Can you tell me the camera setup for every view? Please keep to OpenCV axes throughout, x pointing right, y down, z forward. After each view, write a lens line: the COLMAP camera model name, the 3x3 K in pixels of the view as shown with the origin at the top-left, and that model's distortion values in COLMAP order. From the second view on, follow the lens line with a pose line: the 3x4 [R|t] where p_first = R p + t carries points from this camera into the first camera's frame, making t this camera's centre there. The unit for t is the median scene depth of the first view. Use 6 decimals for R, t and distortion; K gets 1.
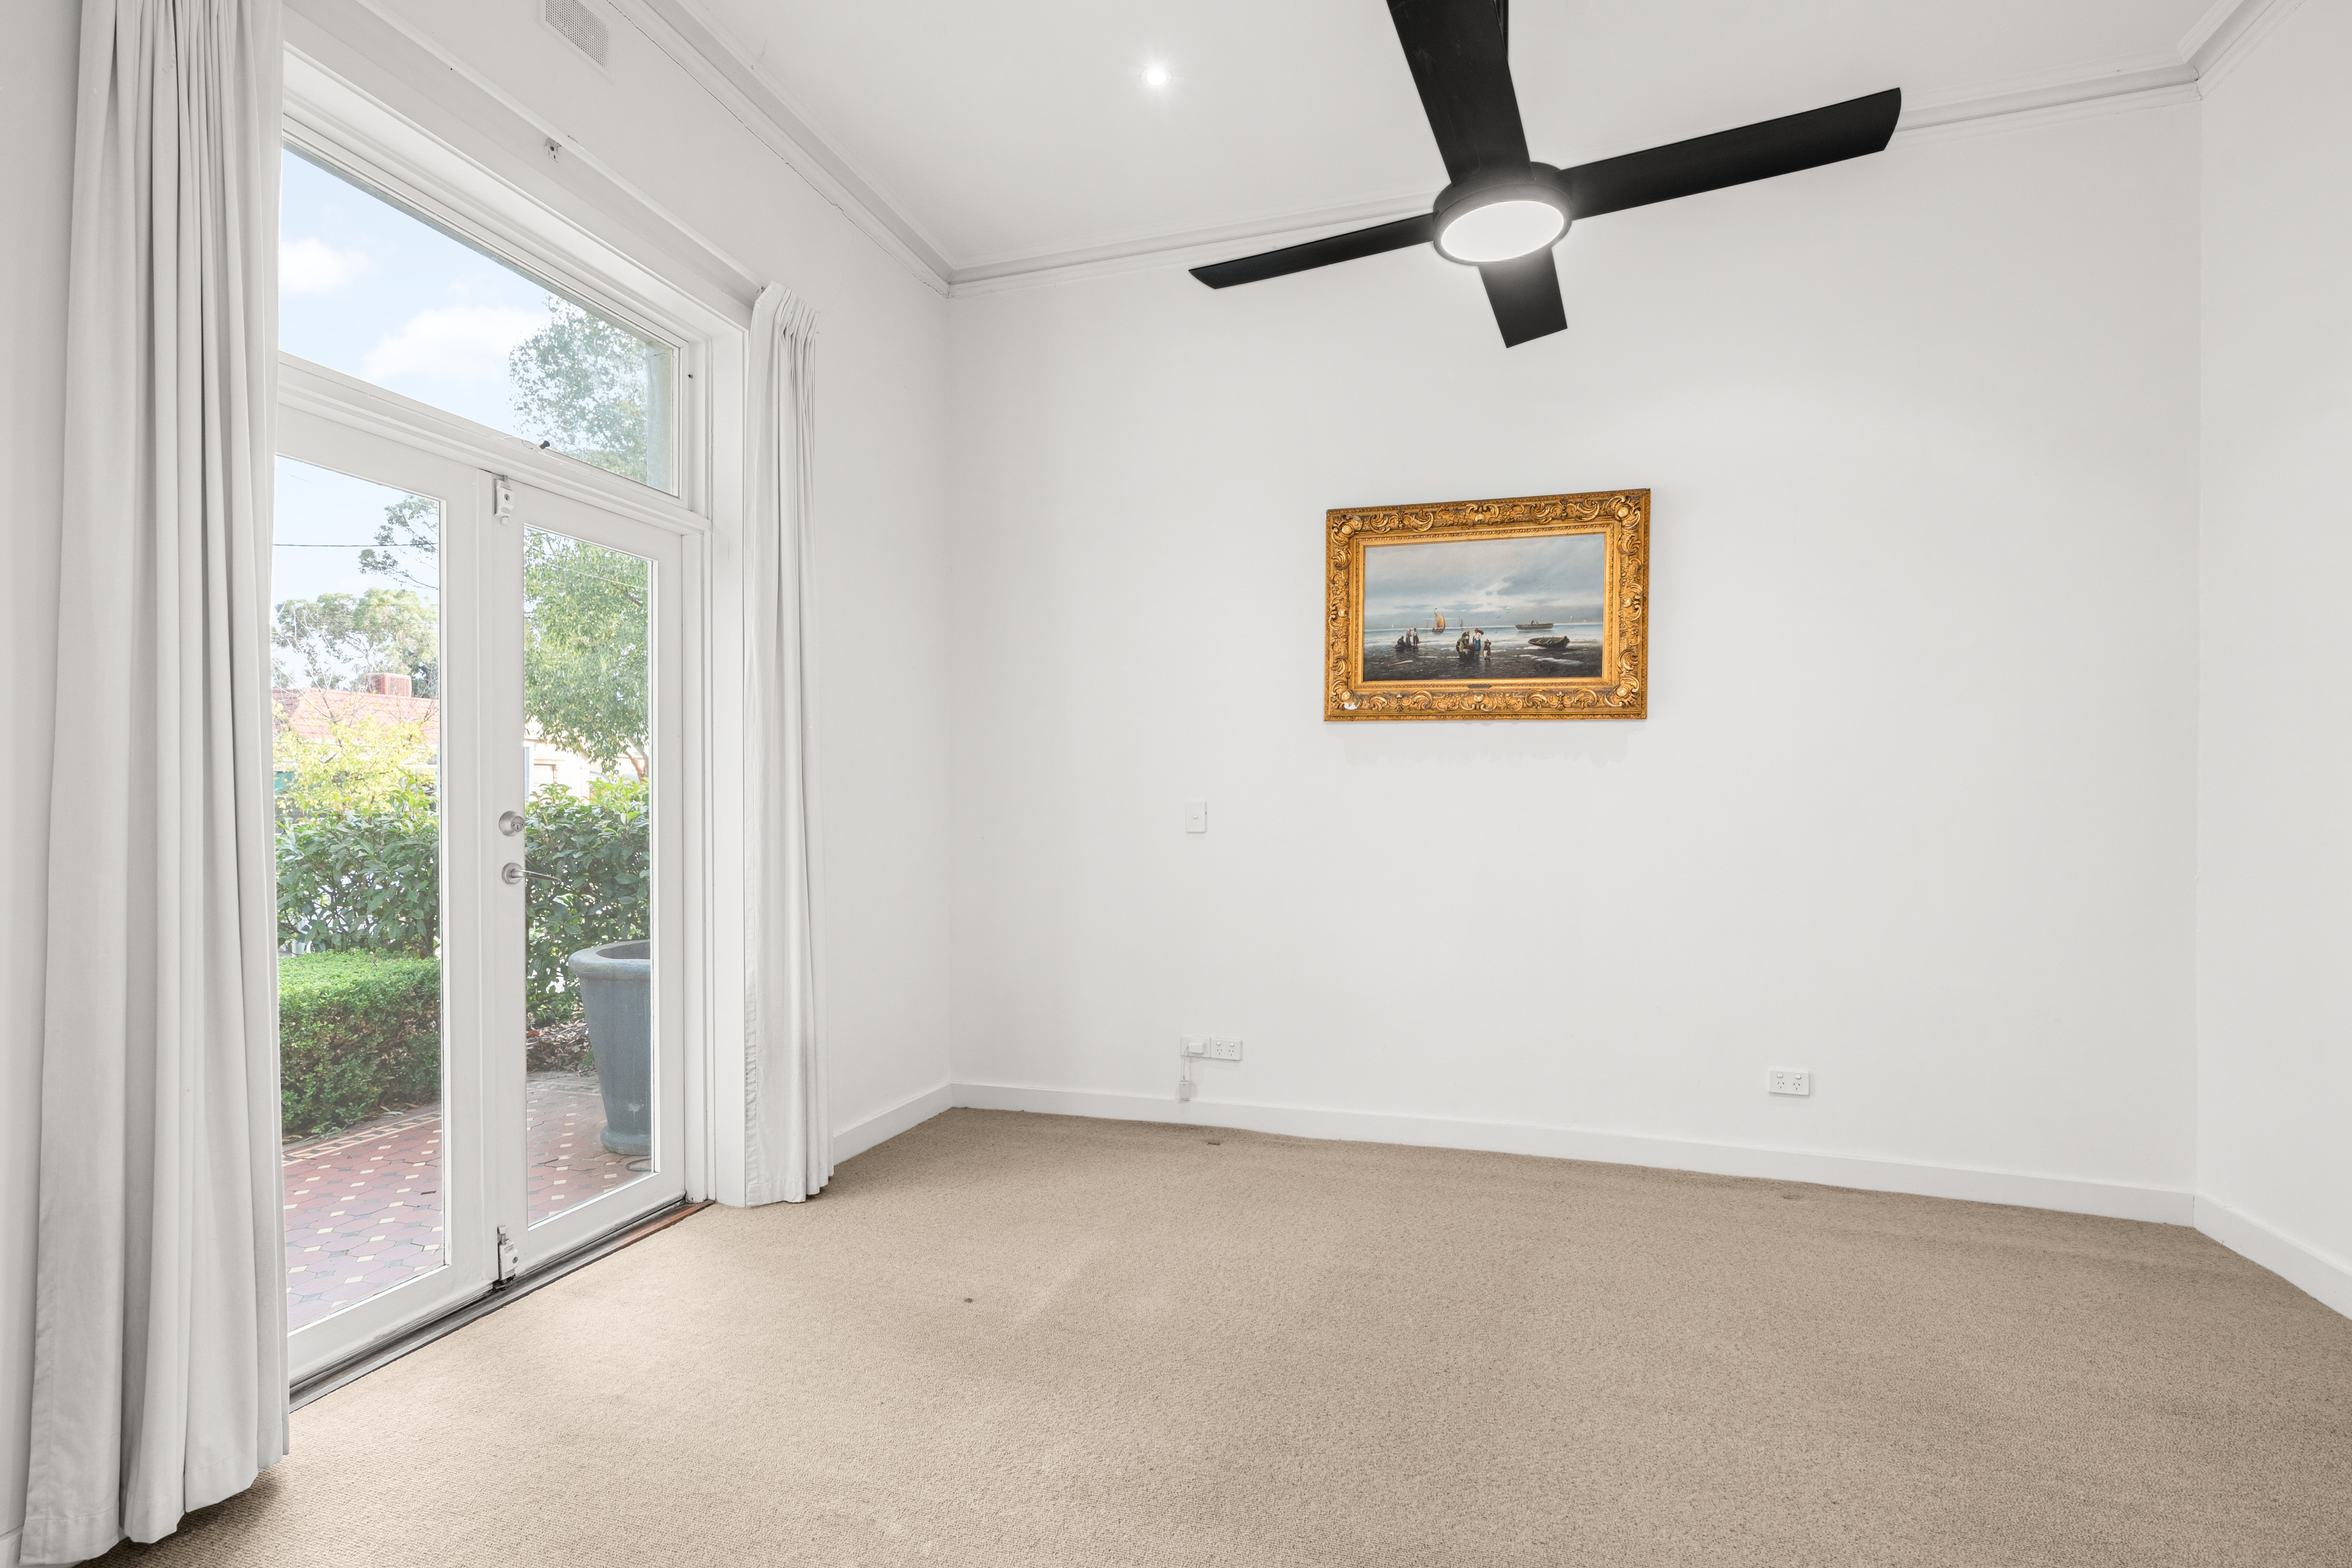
lens RADIAL K [[1053.1, 0, 1163.7], [0, 1053.1, 804.2], [0, 0, 1]] dist [-0.002556, -0.000140]
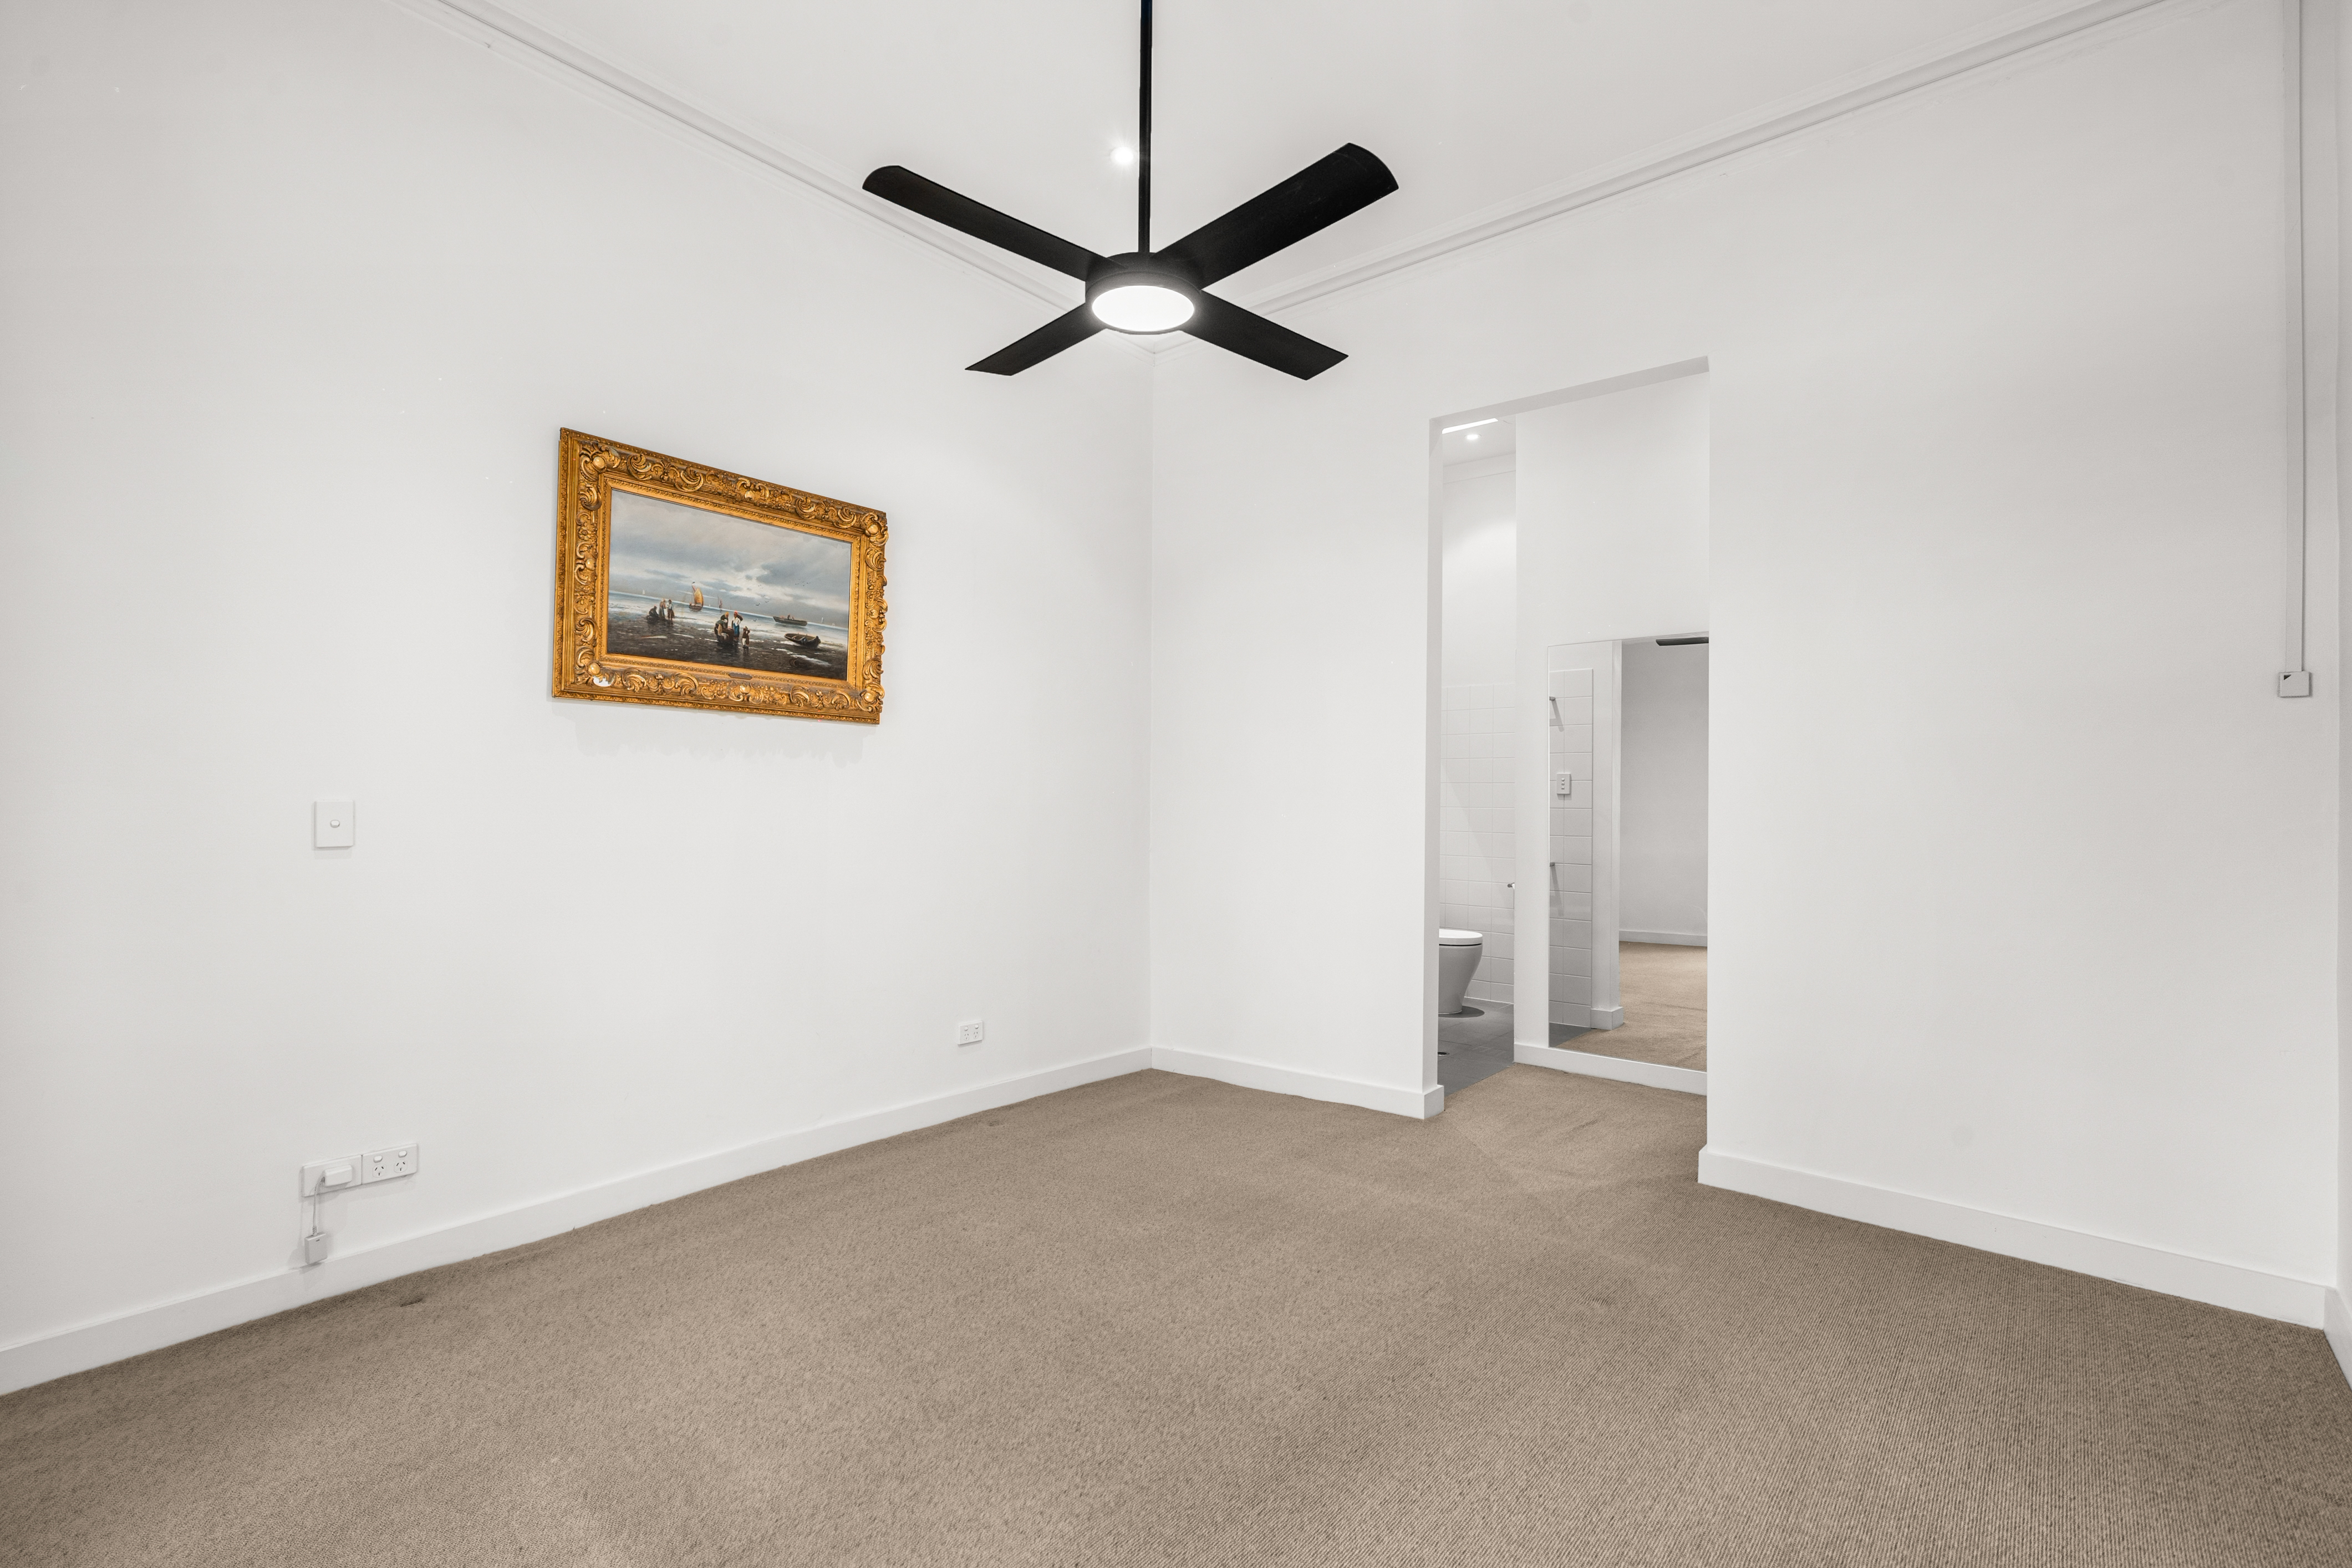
lens RADIAL K [[1044.1, 0, 1177.5], [0, 1044.1, 790.1], [0, 0, 1]] dist [-0.004865, 0.000455]
pose [[0.392956, 0.008434, 0.919519, -0.390172], [-0.001164, 0.999962, -0.008675, -0.004289], [-0.919557, 0.002339, 0.392951, 0.286502]]
